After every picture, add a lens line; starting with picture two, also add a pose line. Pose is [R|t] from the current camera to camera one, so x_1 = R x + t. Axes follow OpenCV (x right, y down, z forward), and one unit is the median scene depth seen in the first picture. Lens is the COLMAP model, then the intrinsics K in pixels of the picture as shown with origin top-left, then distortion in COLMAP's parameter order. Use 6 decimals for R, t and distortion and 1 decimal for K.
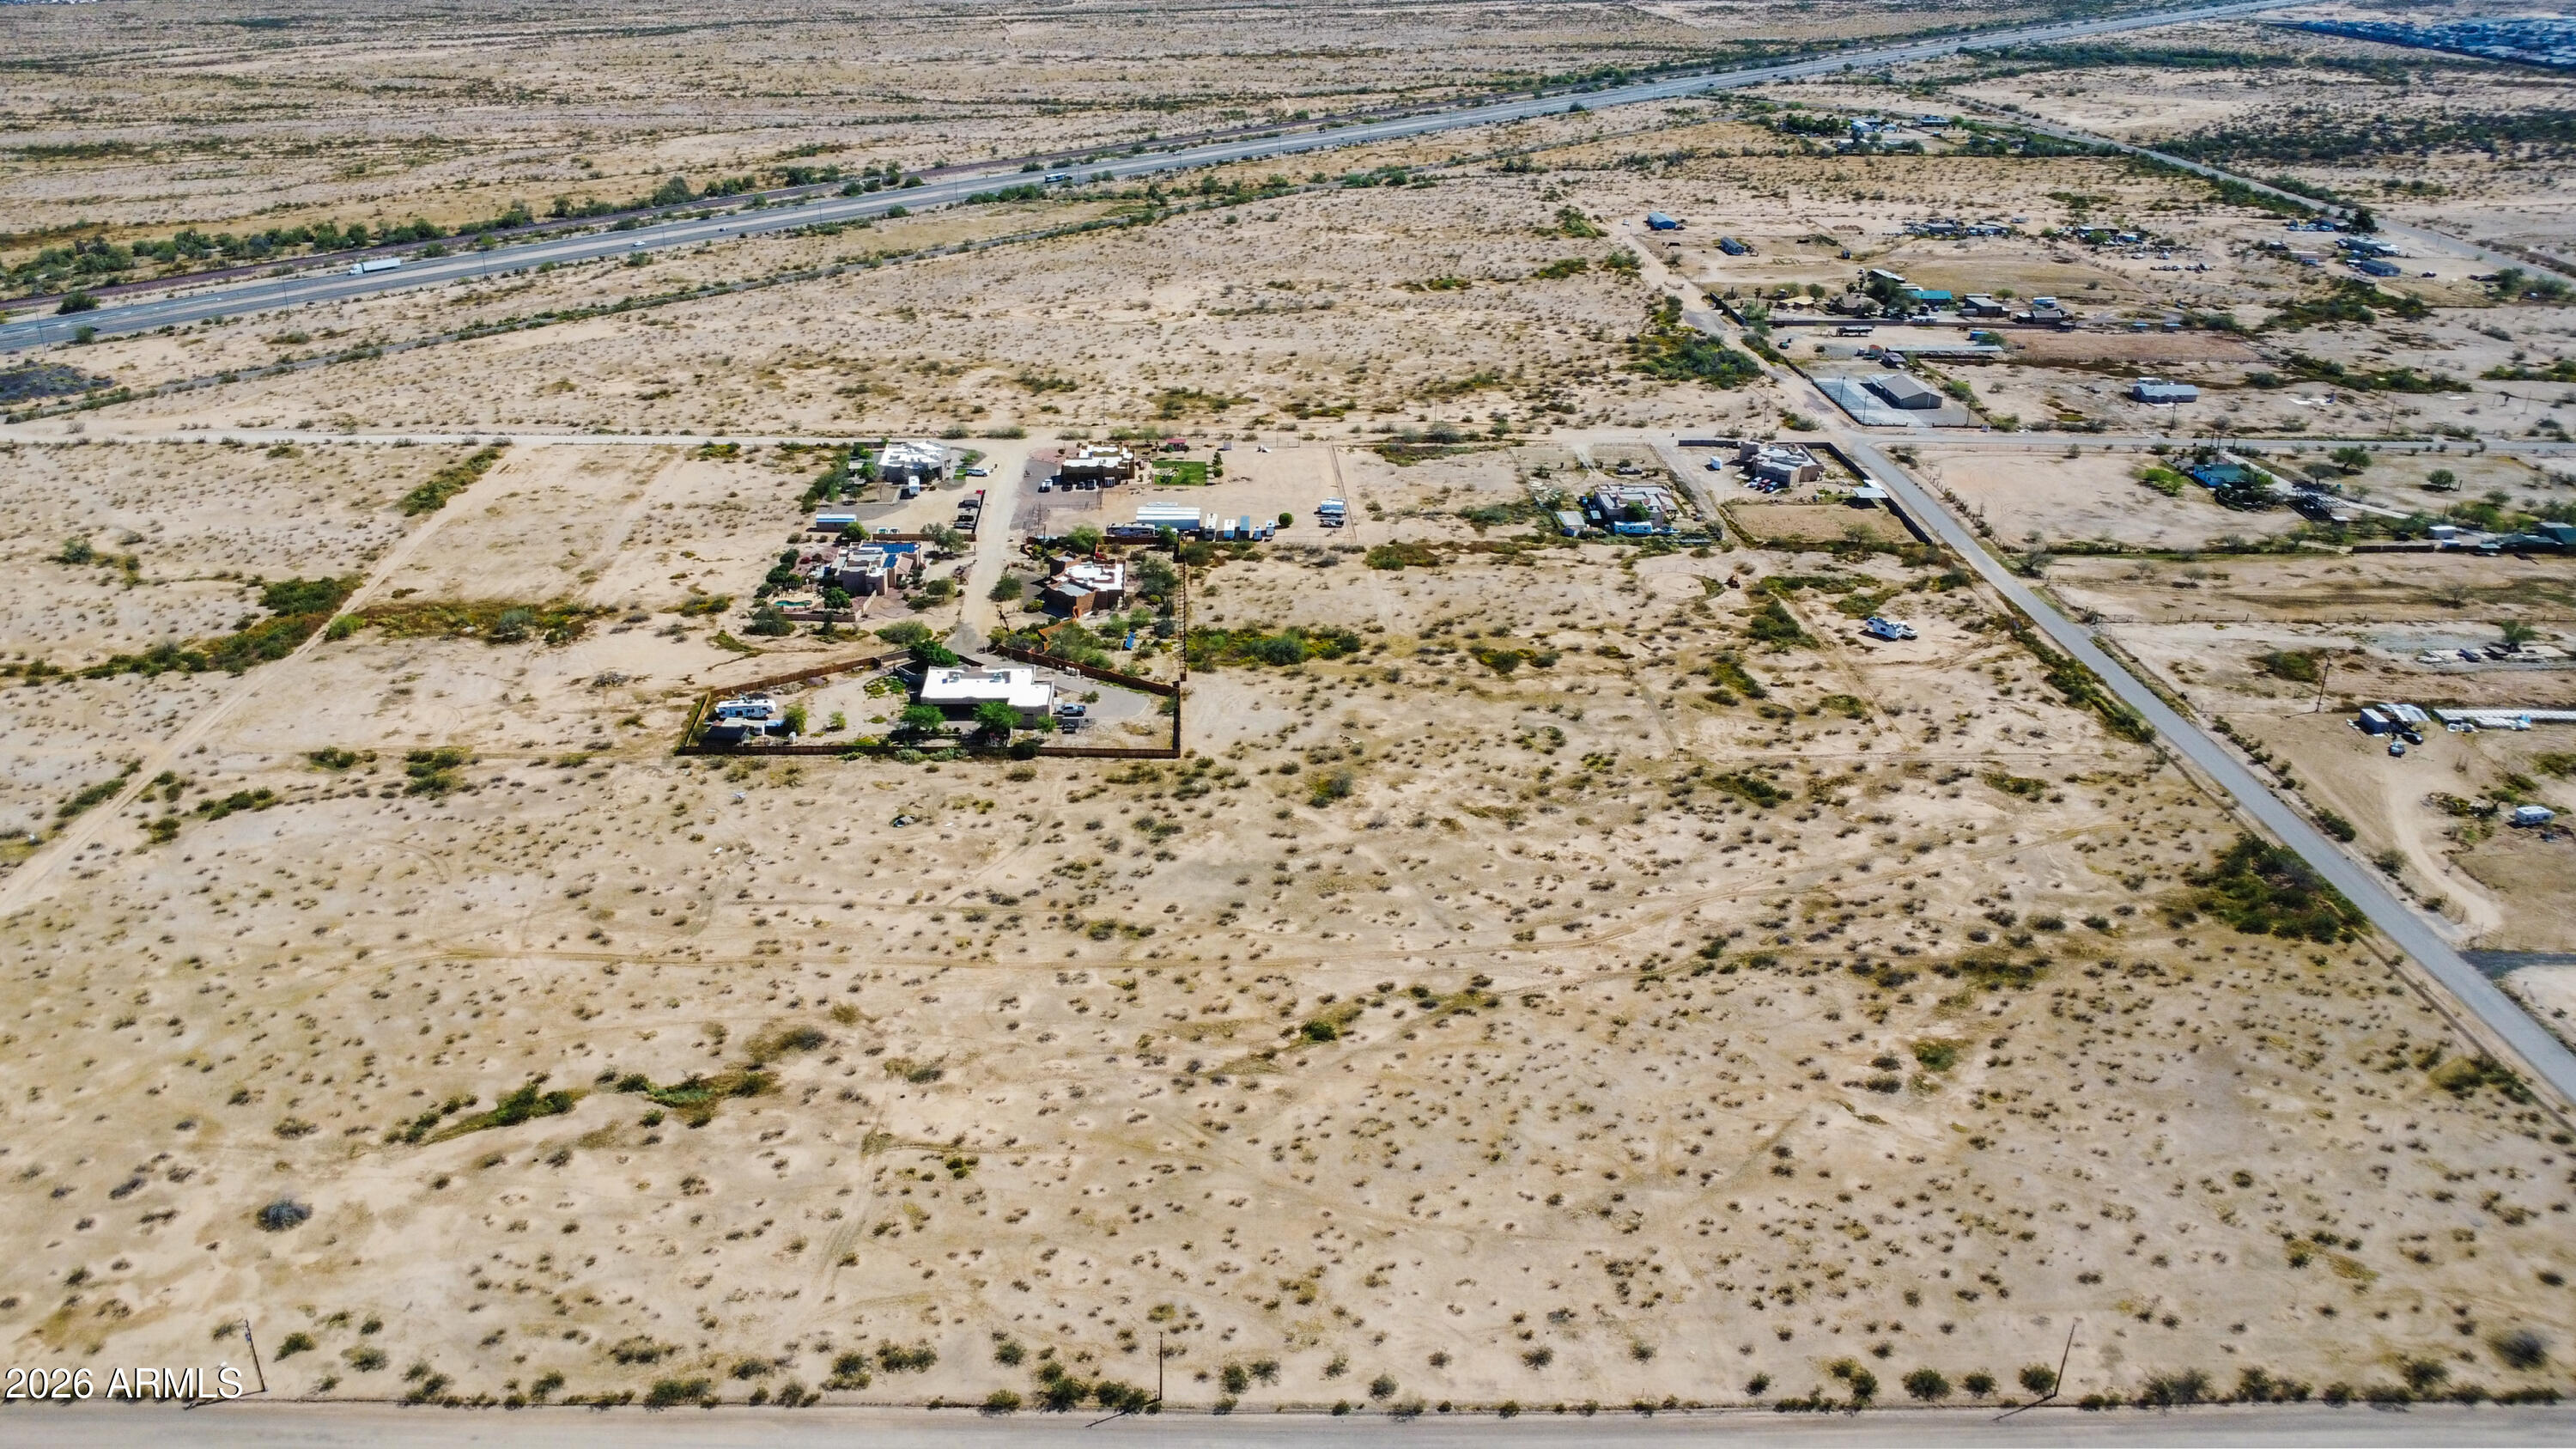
lens RADIAL K [[1909.7, 0, 1213.1], [0, 1909.7, 724.0], [0, 0, 1]] dist [-0.033442, -0.001867]
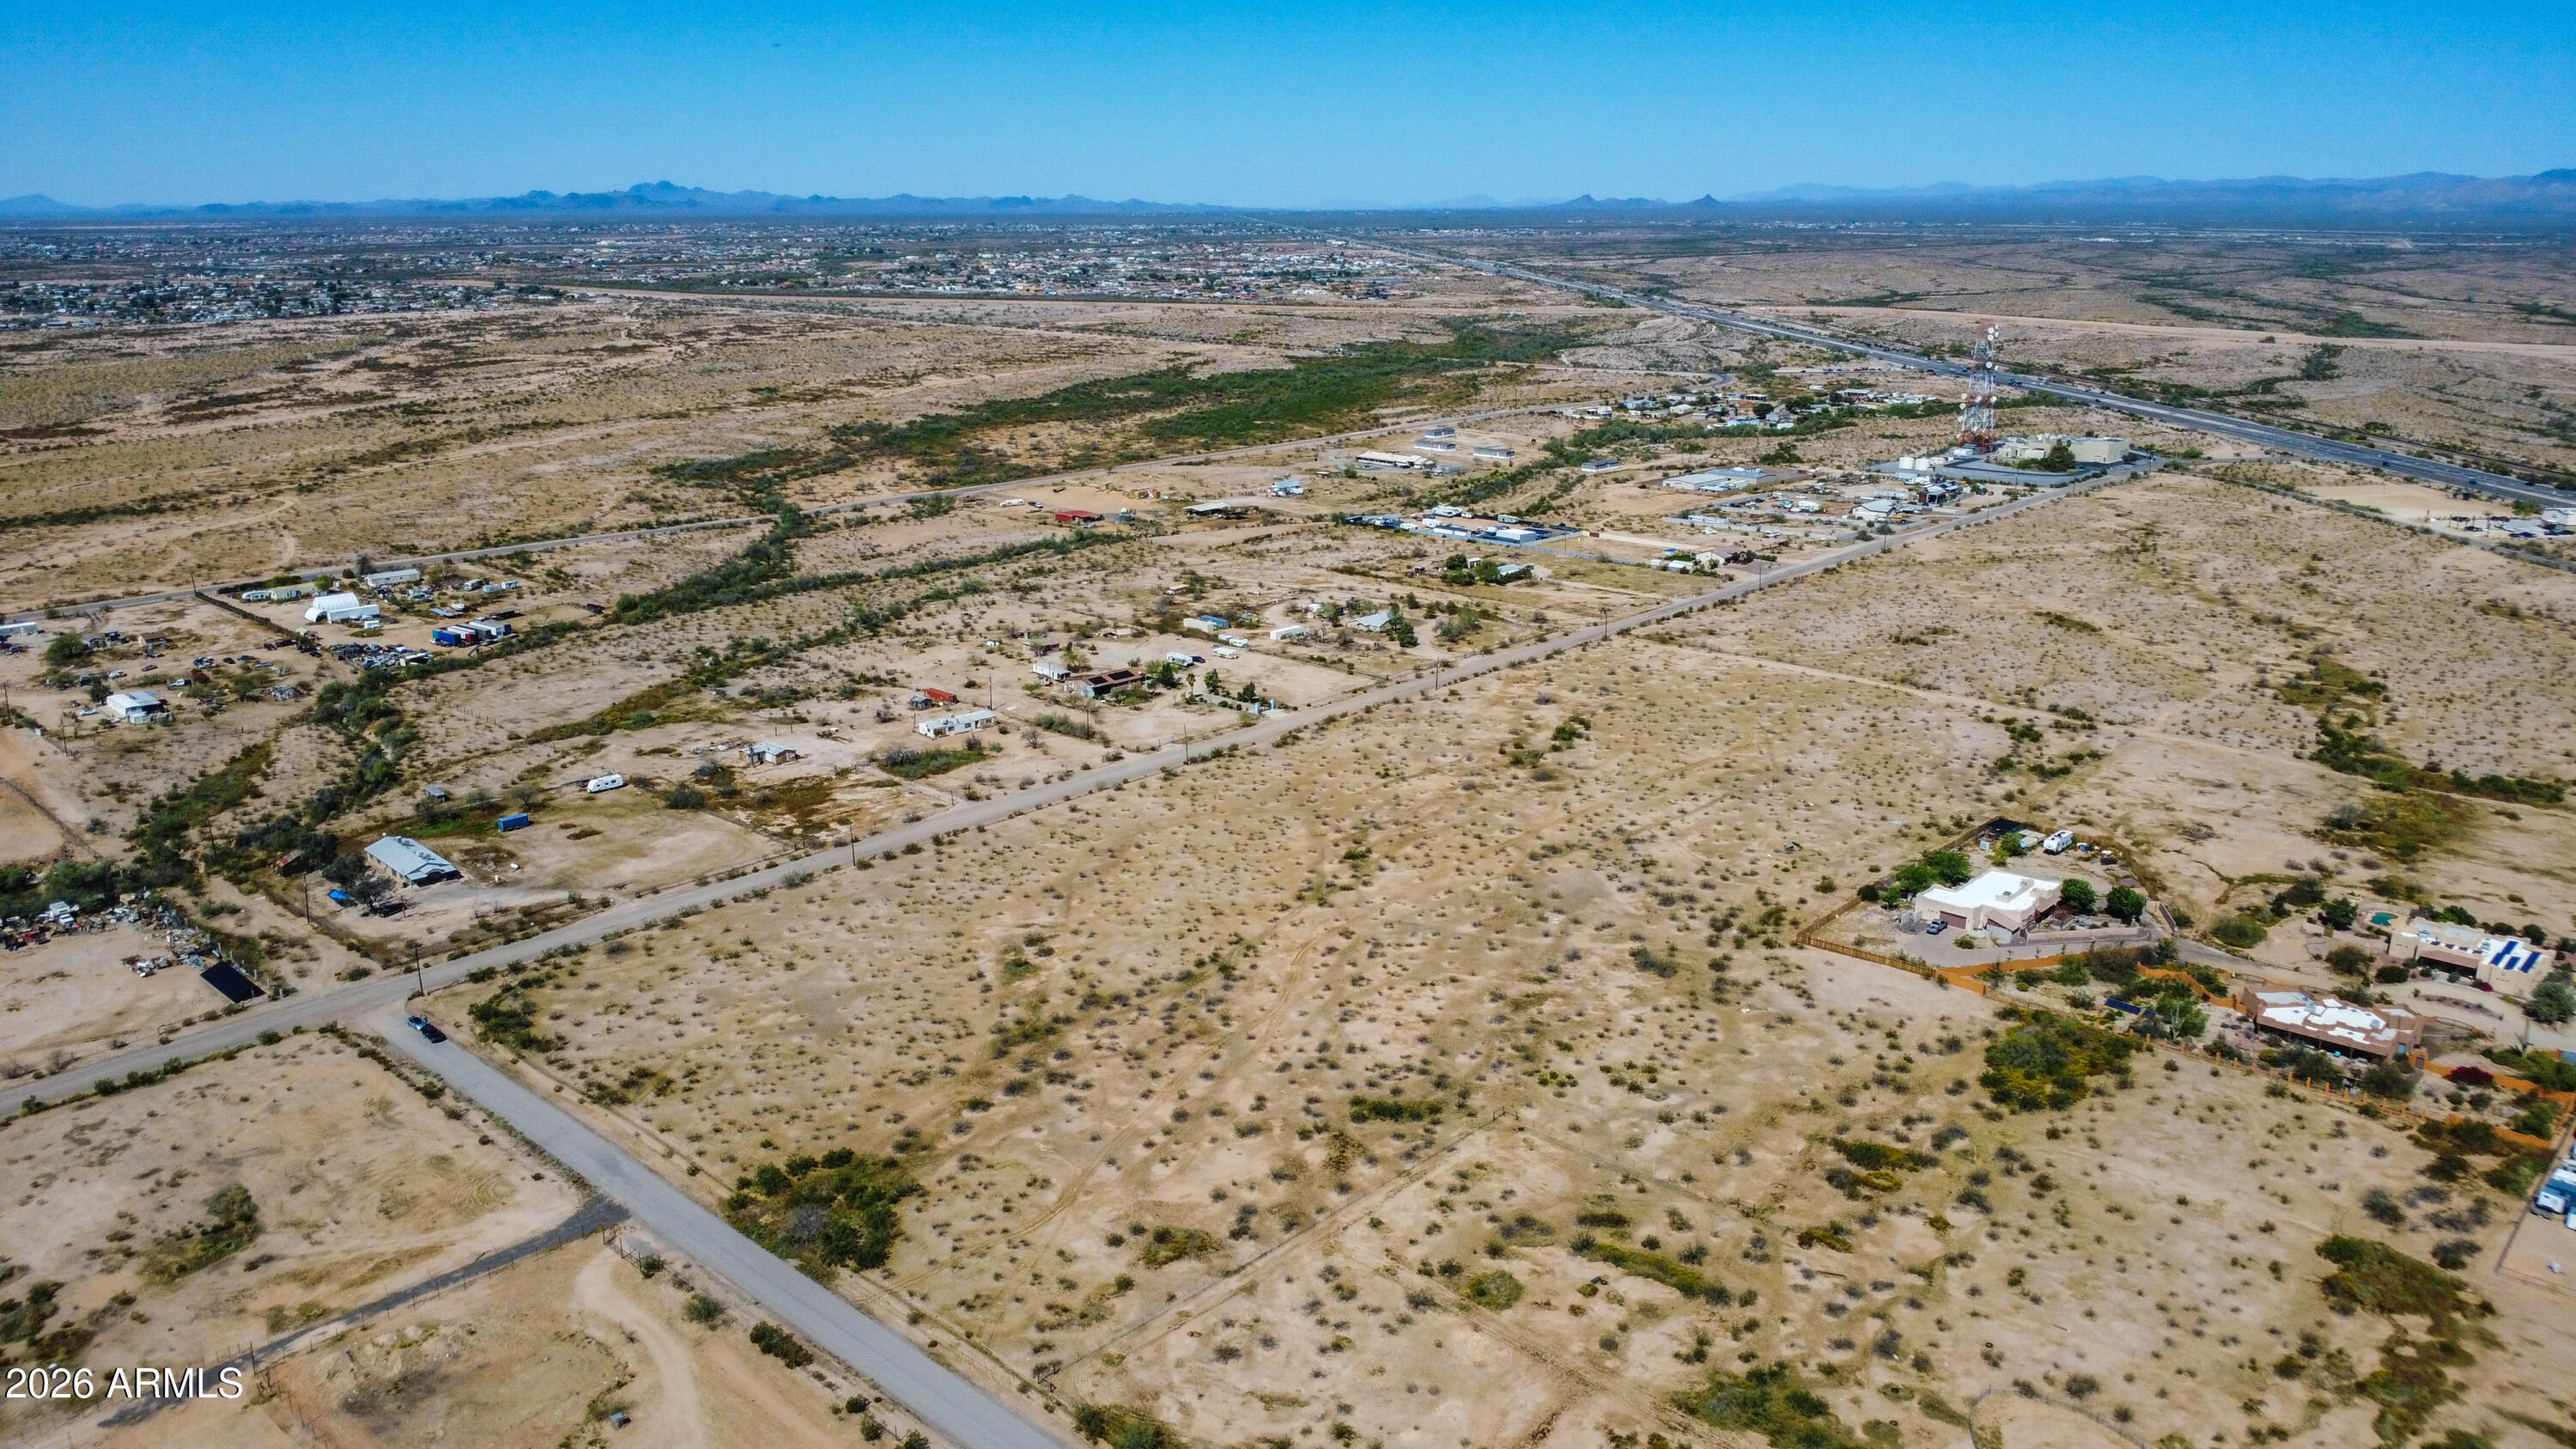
lens RADIAL K [[1906.3, 0, 1297.6], [0, 1906.3, 677.7], [0, 0, 1]] dist [-0.019734, -0.026842]
pose [[-0.679009, 0.176399, -0.712622, 0.867472], [-0.304303, 0.815755, 0.491877, -0.518836], [0.668092, 0.550842, -0.500226, 1.264494]]
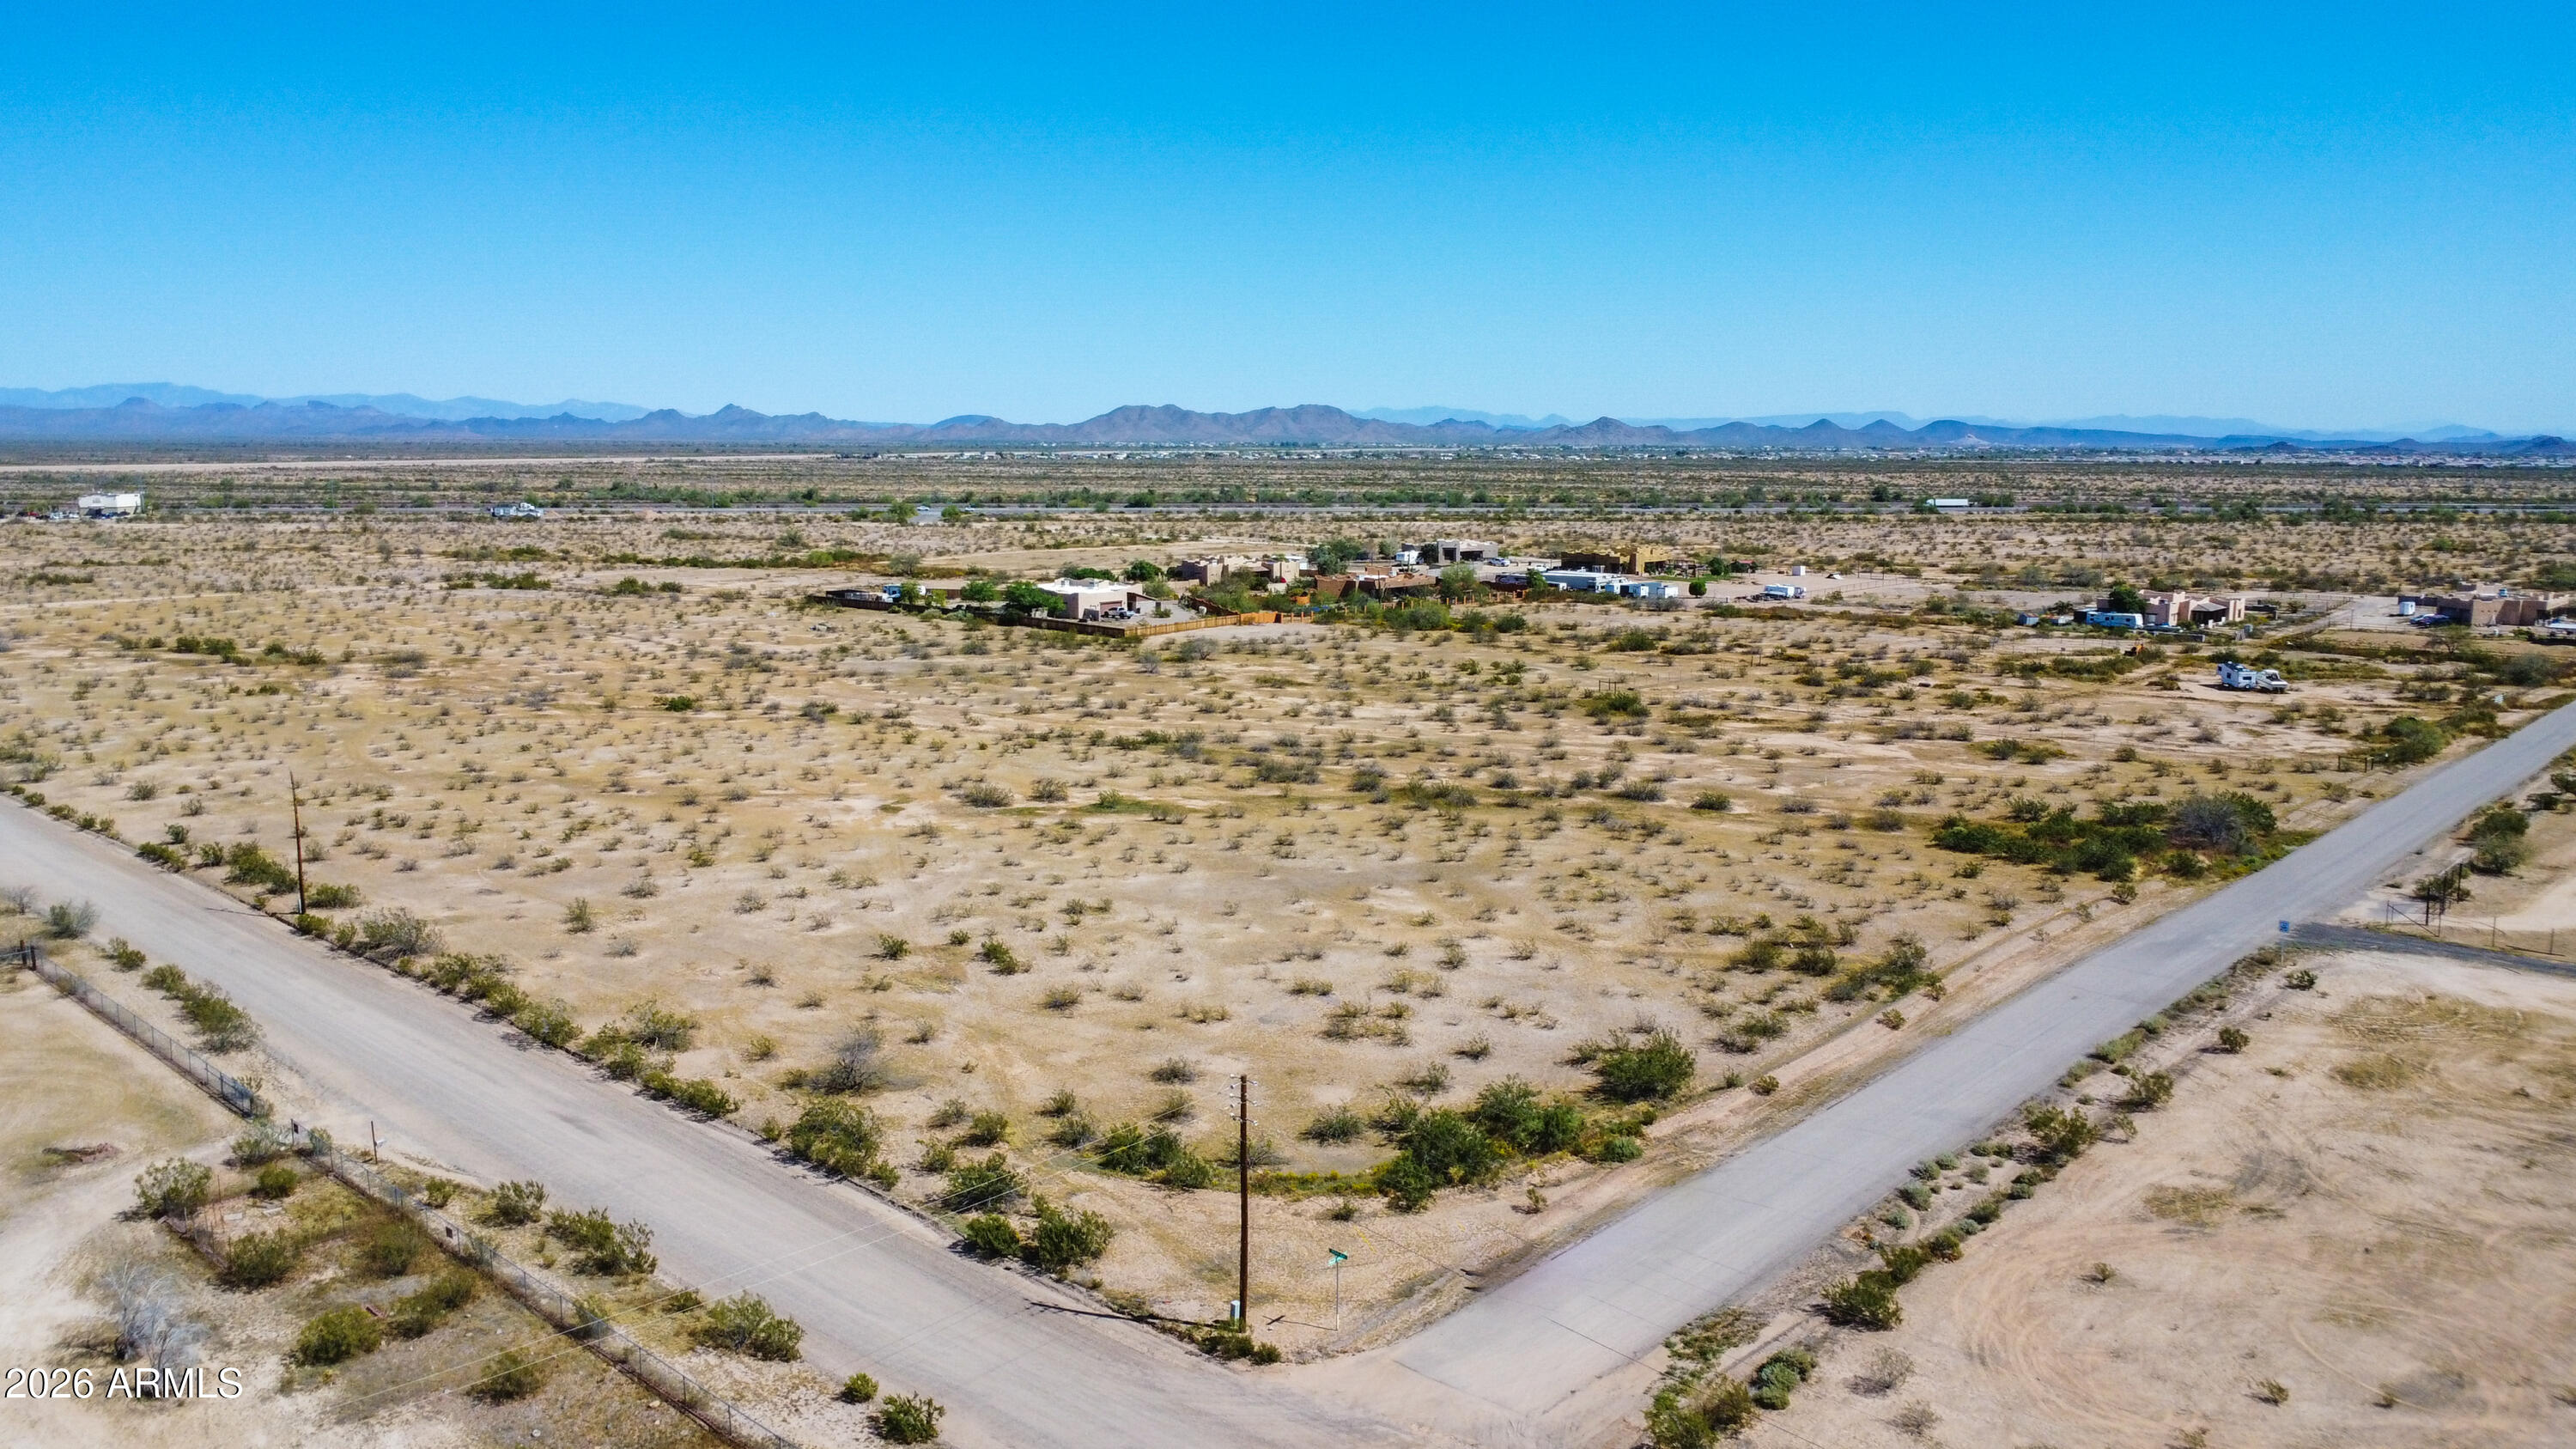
lens RADIAL K [[1921.7, 0, 1319.0], [0, 1921.7, 719.0], [0, 0, 1]] dist [-0.027843, -0.016245]
pose [[0.739341, 0.095694, -0.666496, 0.652291], [-0.274299, 0.946795, -0.168341, 0.180265], [0.614927, 0.307281, 0.726253, 0.424944]]
